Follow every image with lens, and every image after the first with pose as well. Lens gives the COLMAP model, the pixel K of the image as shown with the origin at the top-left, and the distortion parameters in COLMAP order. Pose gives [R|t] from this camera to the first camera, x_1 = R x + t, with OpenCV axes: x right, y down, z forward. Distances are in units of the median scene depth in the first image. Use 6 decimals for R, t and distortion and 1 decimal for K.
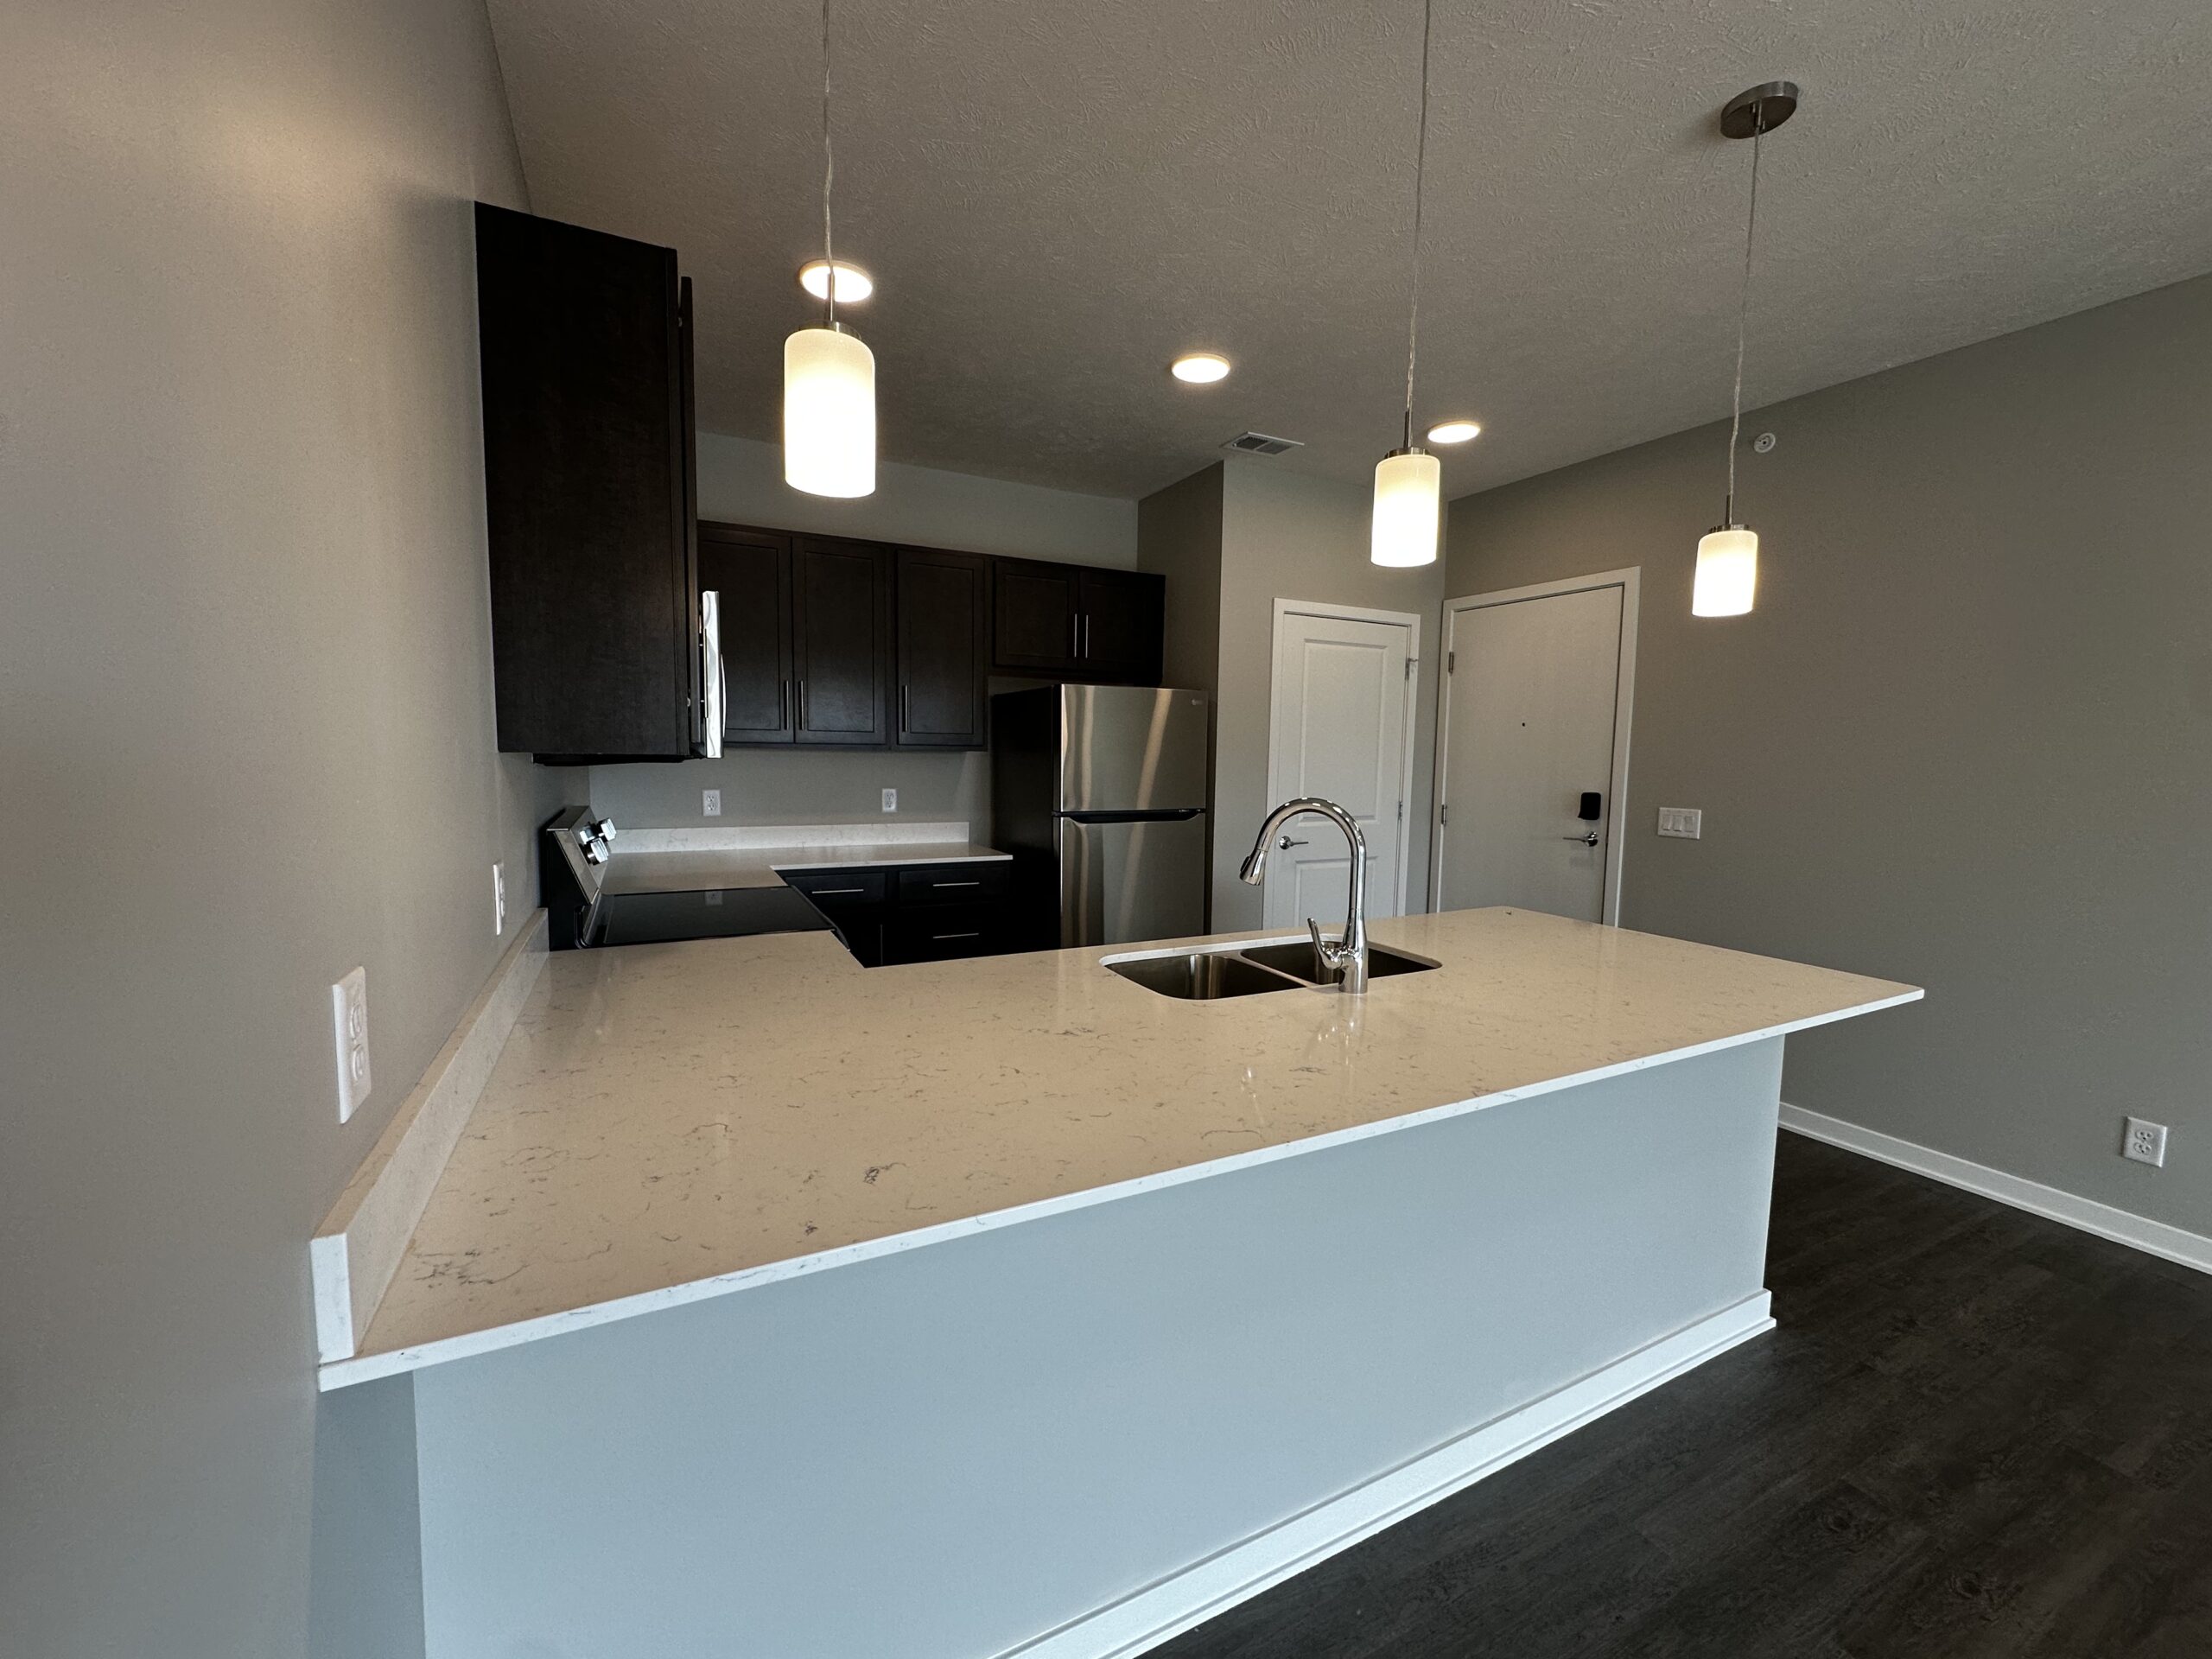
lens RADIAL K [[882.0, 0, 1106.0], [0, 882.0, 829.5], [0, 0, 1]] dist [-0.000225, -0.000070]
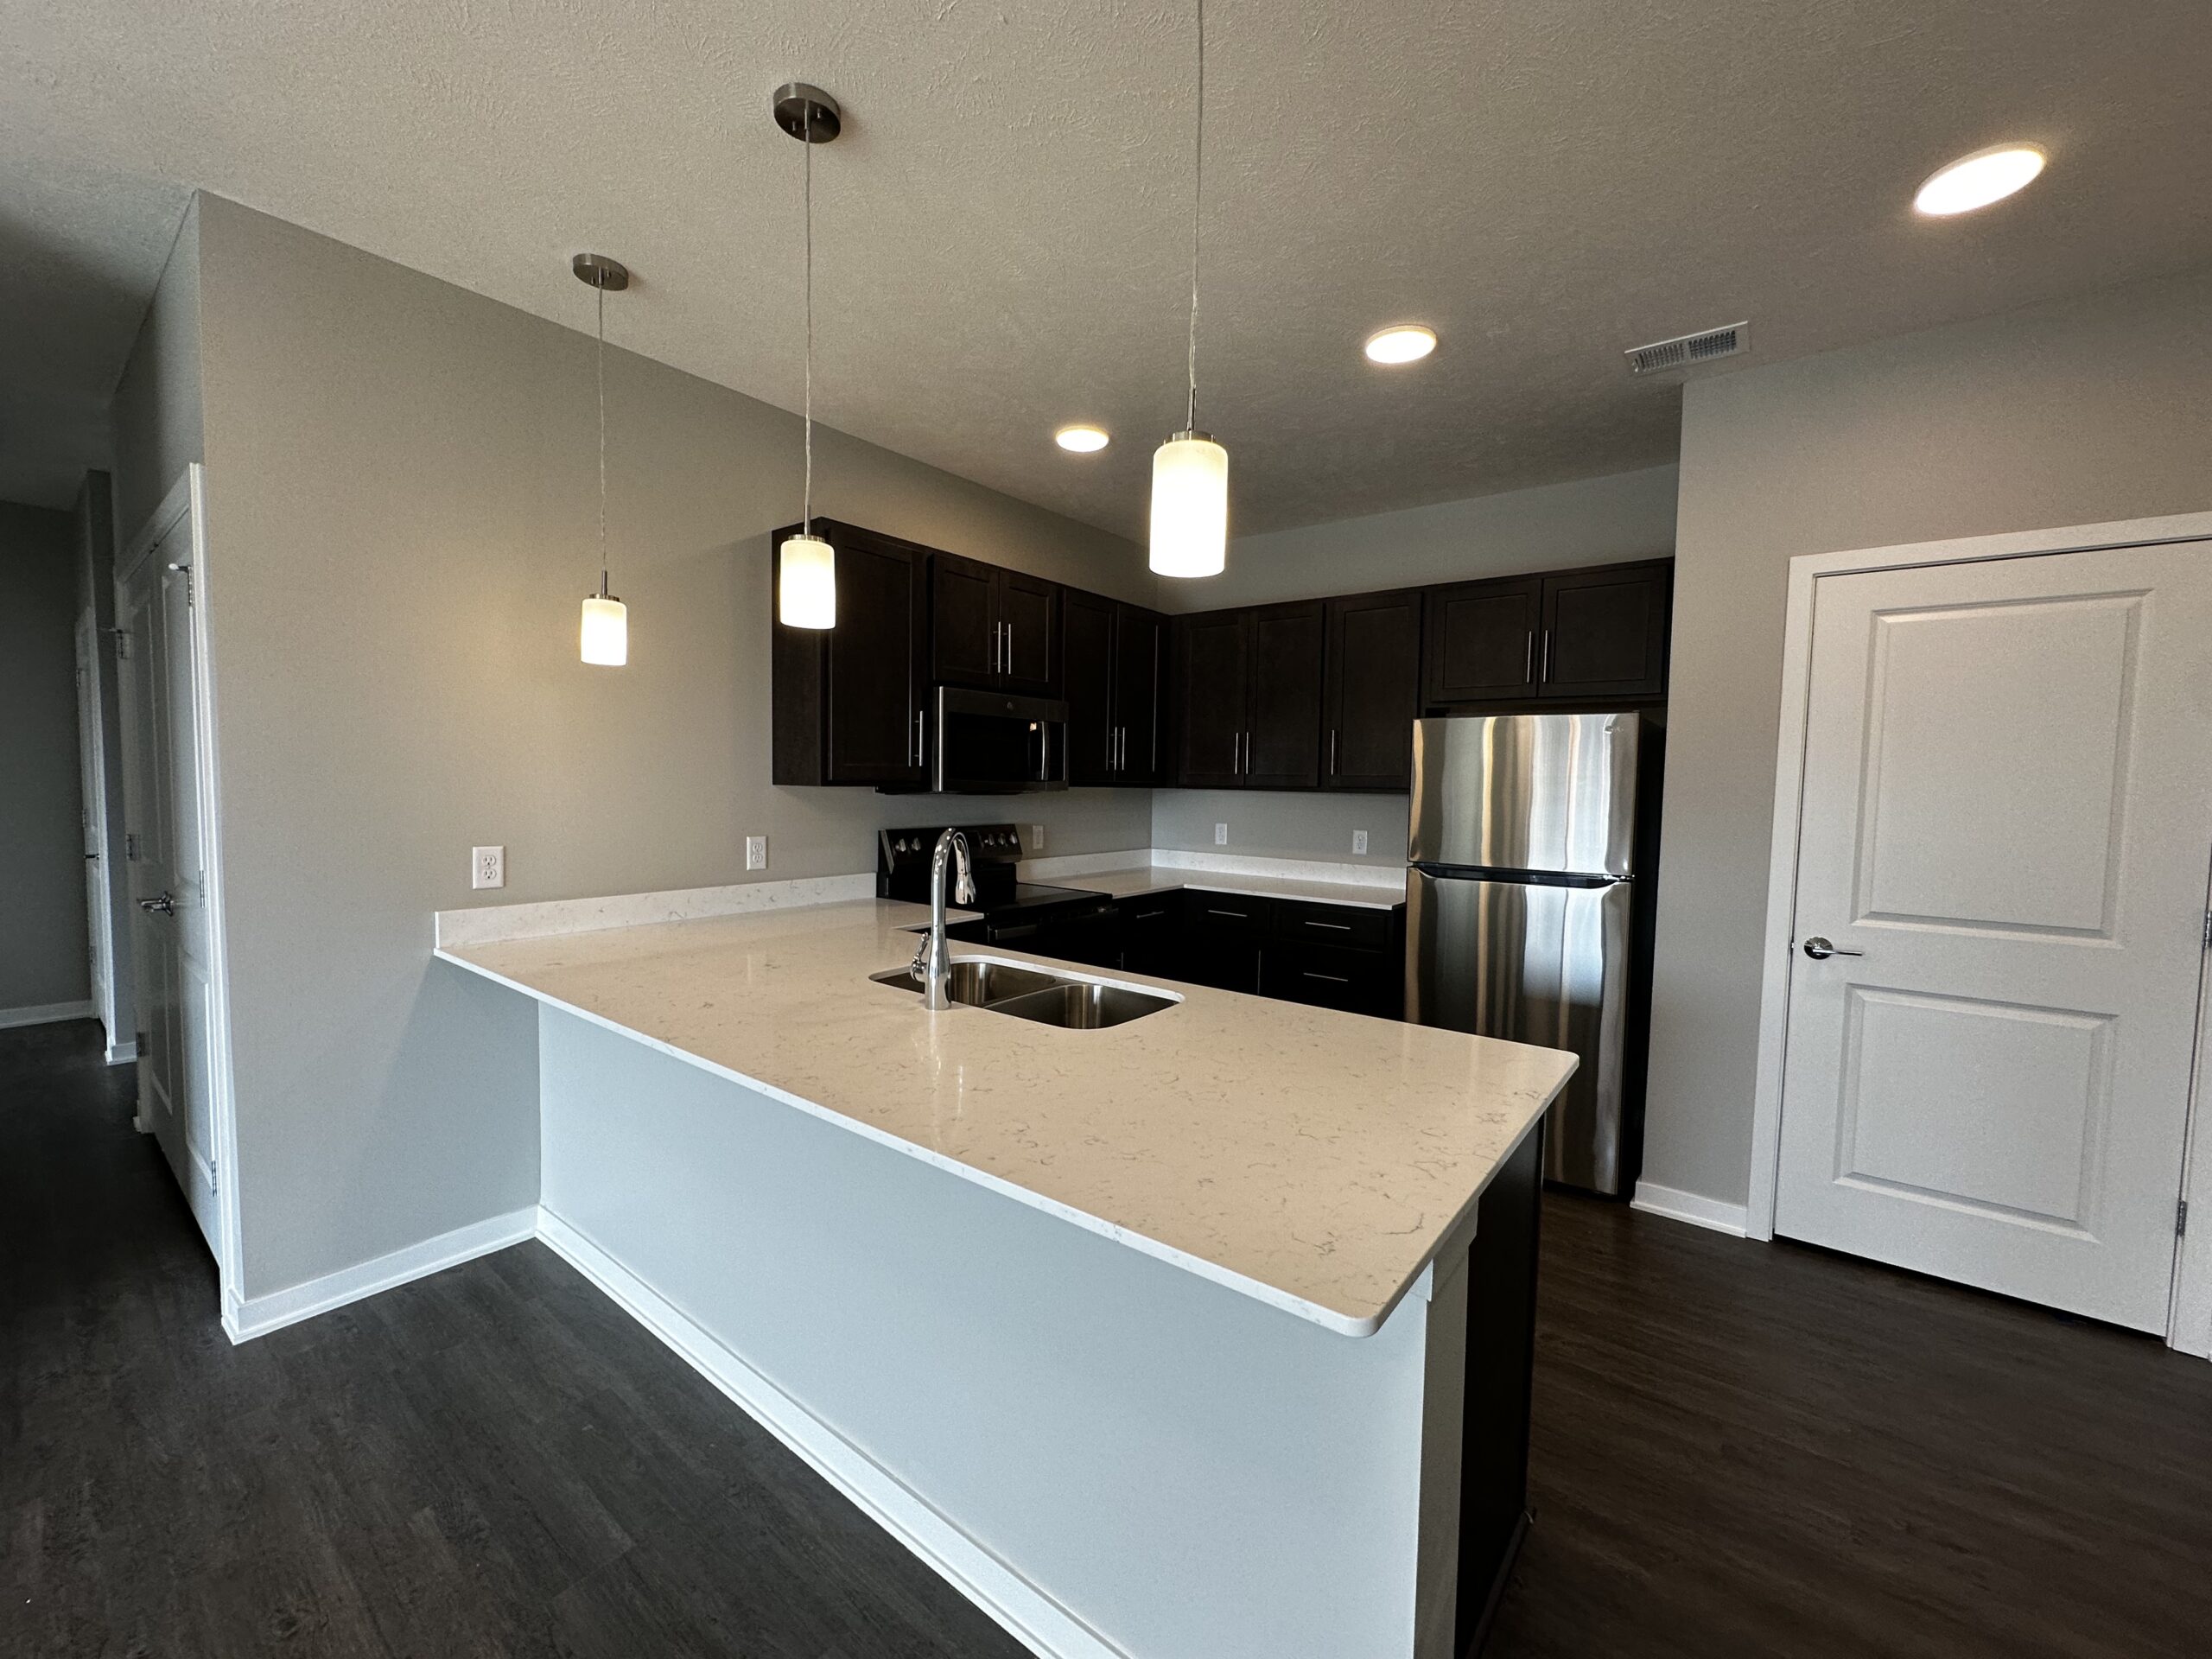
lens RADIAL K [[882.0, 0, 1106.0], [0, 882.0, 829.5], [0, 0, 1]] dist [-0.000225, -0.000070]
pose [[0.423172, 0.042624, -0.905046, 0.623261], [-0.094897, 0.995484, 0.002512, -0.025454], [0.901066, 0.084823, 0.425306, 0.335481]]
